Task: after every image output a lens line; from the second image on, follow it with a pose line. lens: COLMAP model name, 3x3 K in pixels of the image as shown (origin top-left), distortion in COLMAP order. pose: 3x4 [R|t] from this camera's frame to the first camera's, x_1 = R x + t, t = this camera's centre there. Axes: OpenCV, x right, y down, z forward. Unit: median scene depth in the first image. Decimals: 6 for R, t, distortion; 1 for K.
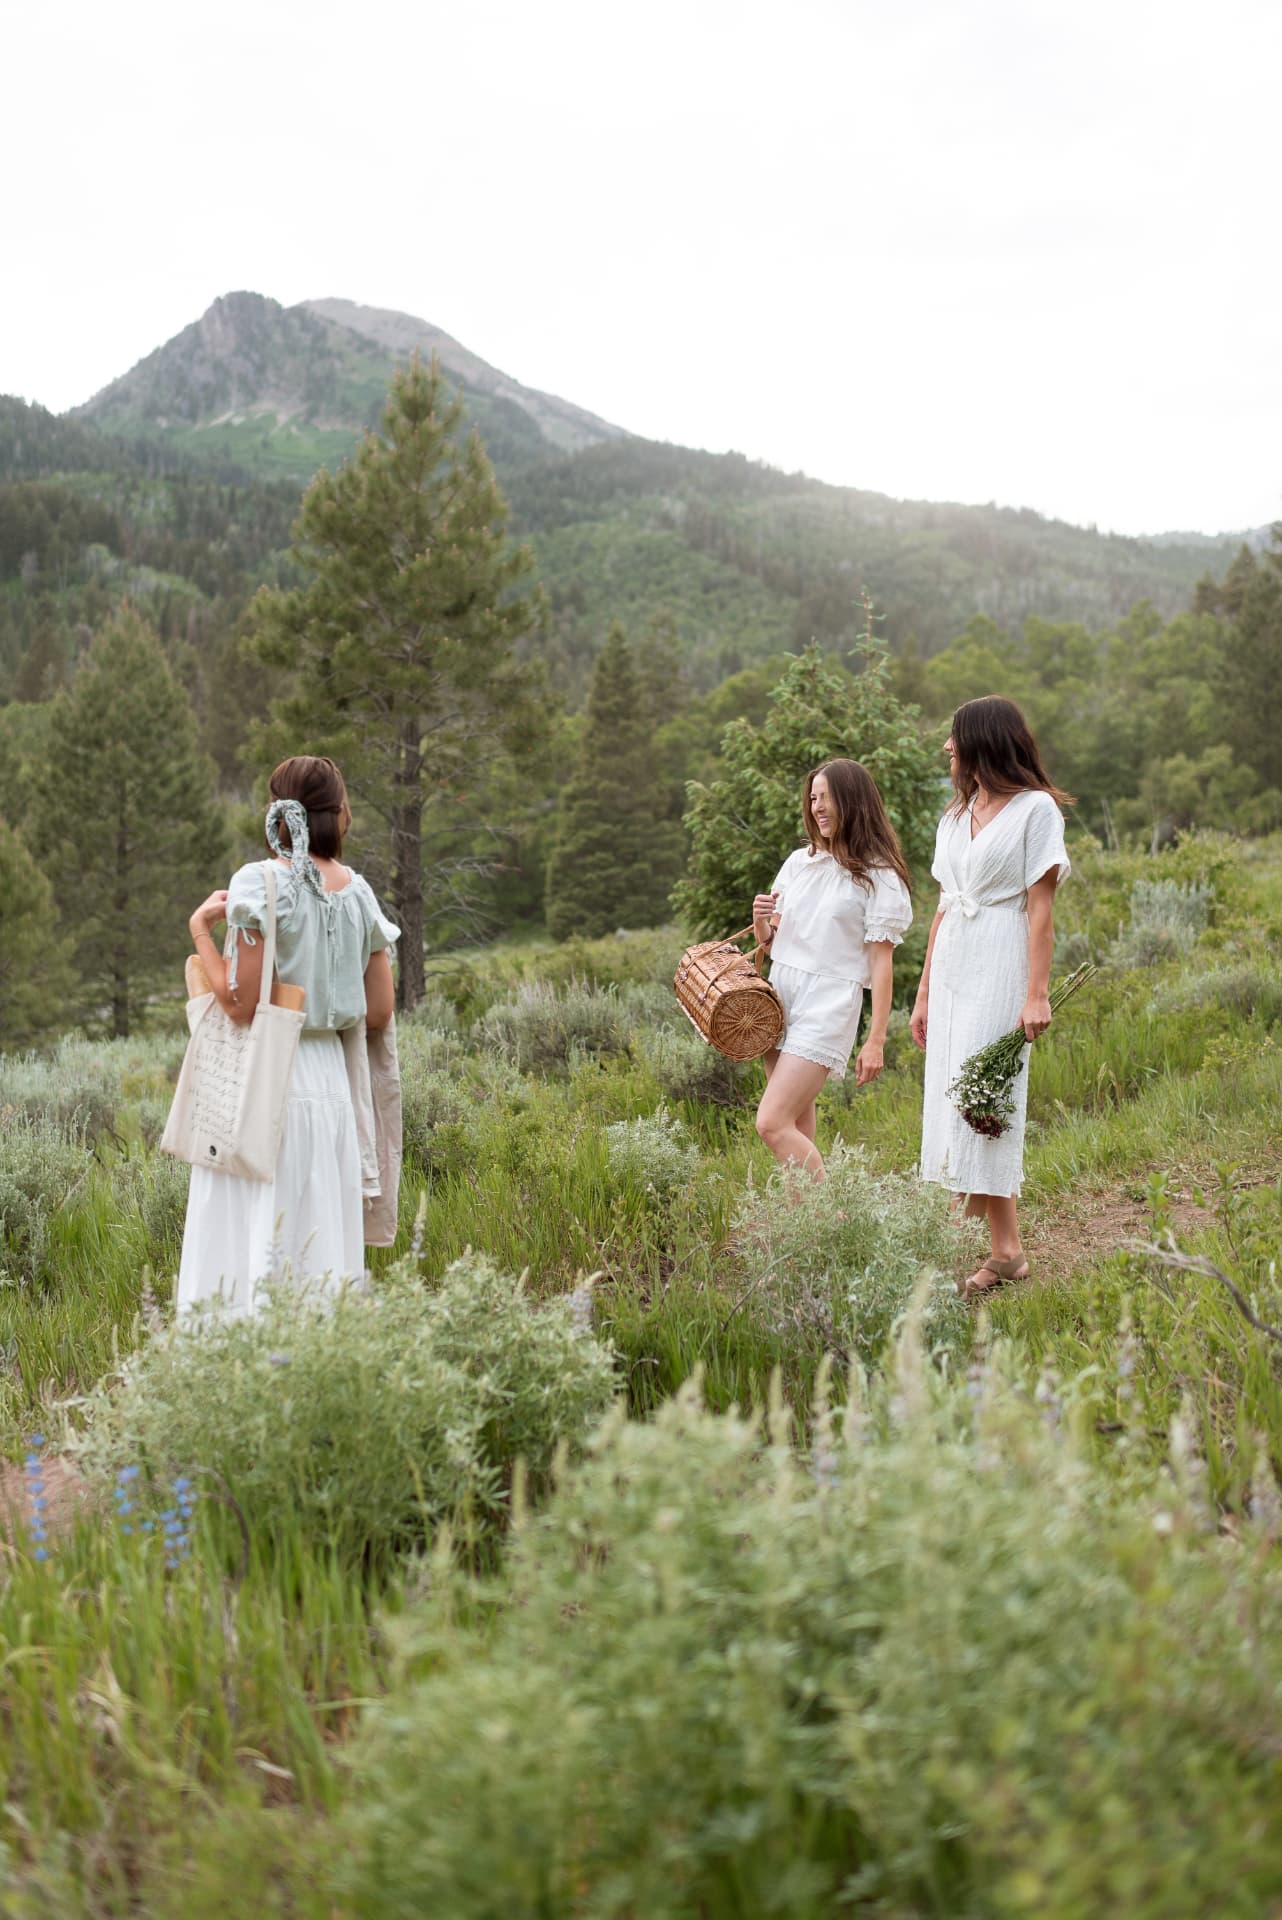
lens RADIAL K [[2060.8, 0, 641.0], [0, 2060.8, 960.0], [0, 0, 1]] dist [0.005618, -0.027101]
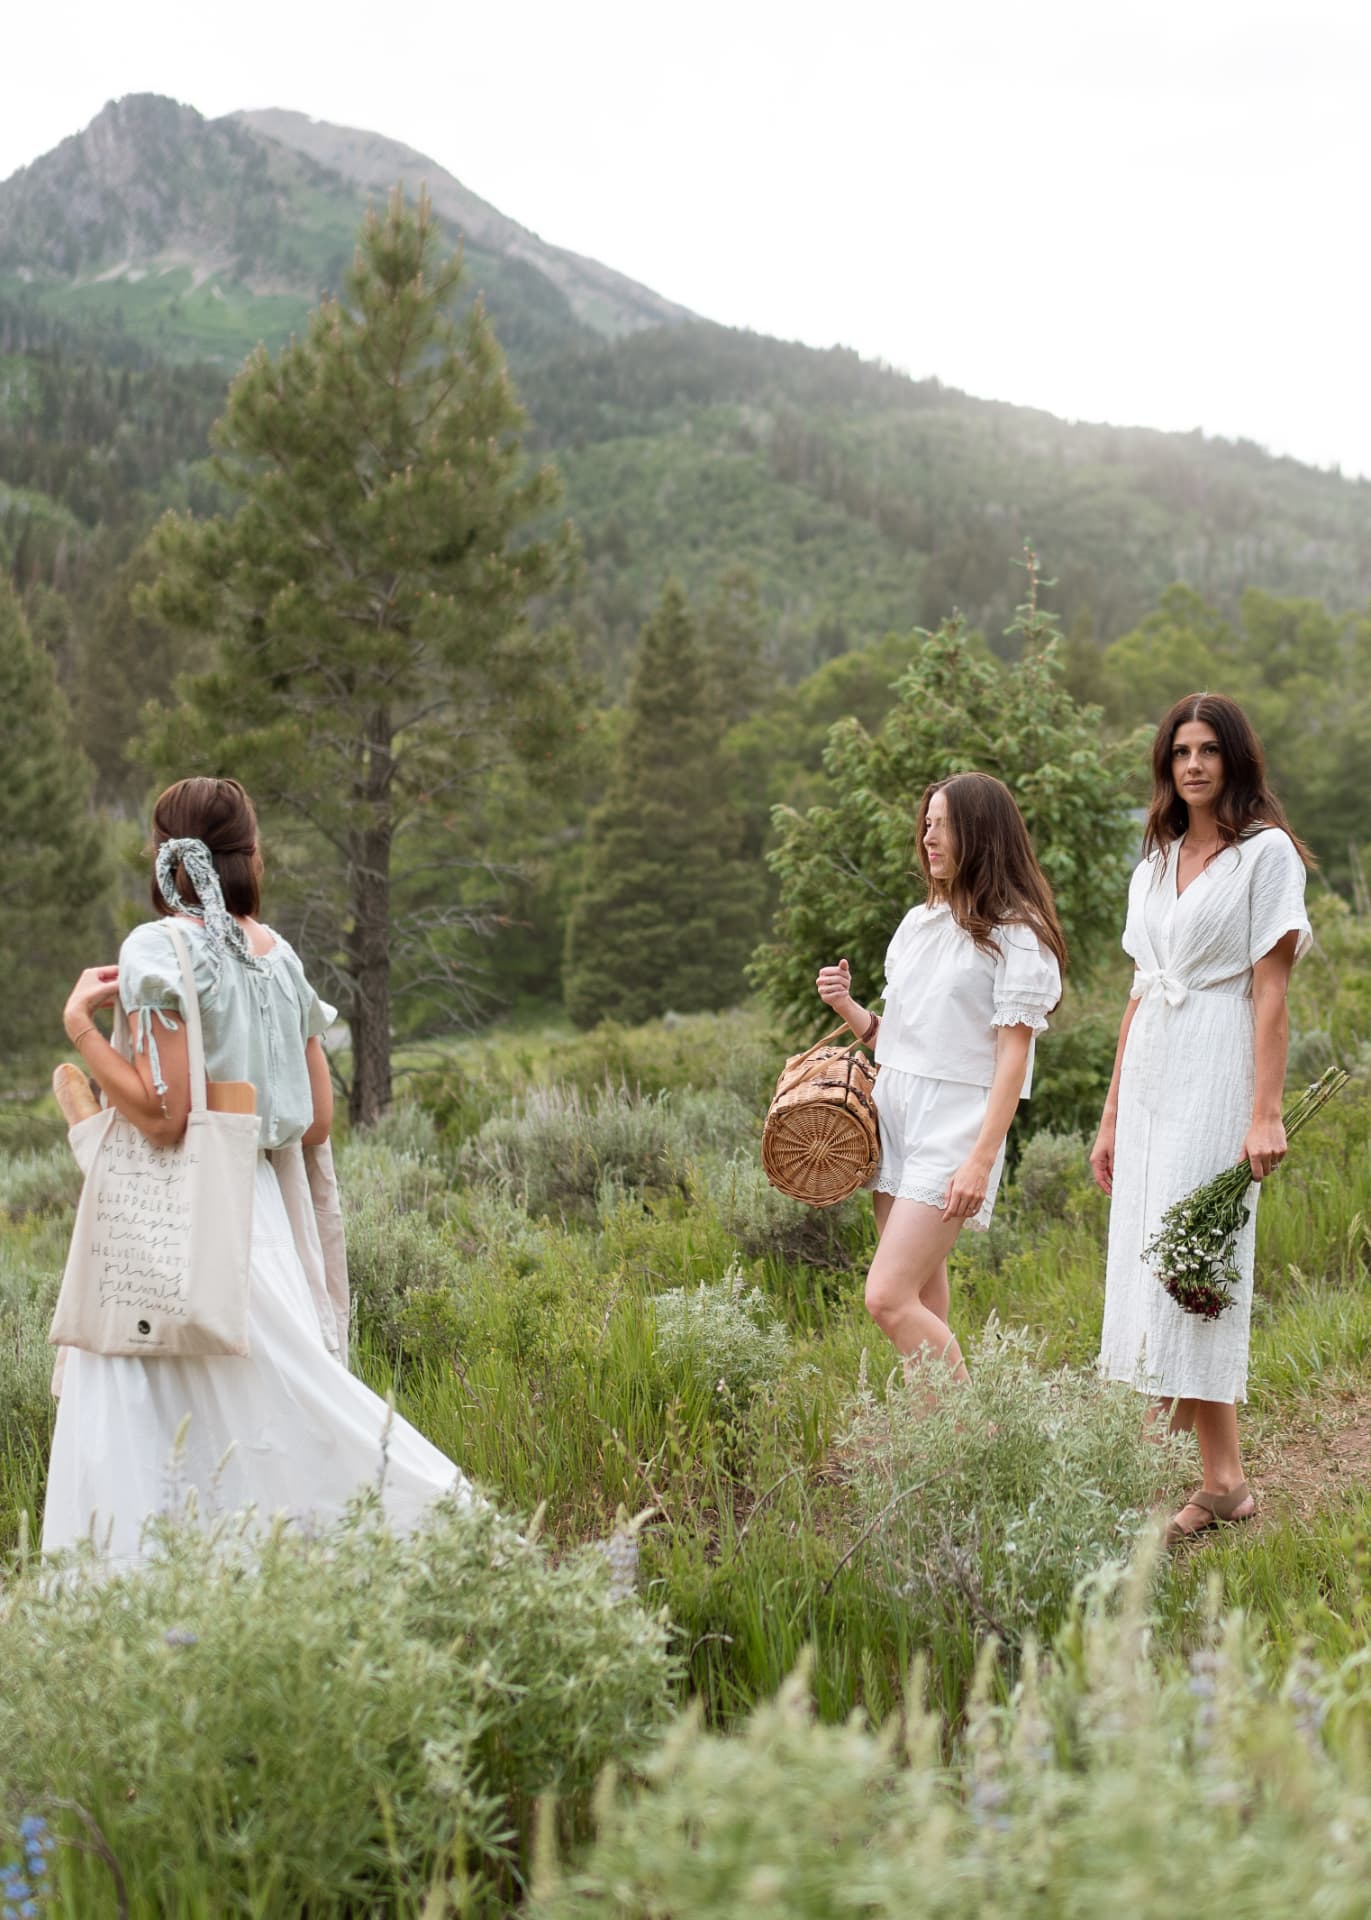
lens RADIAL K [[2539.6, 0, 685.5], [0, 2539.6, 960.0], [0, 0, 1]] dist [0.008524, -0.035468]
pose [[0.996707, 0.019481, 0.078711, -0.075667], [-0.017068, 0.999367, -0.031220, -0.006081], [-0.079270, 0.029773, 0.996408, 0.137646]]
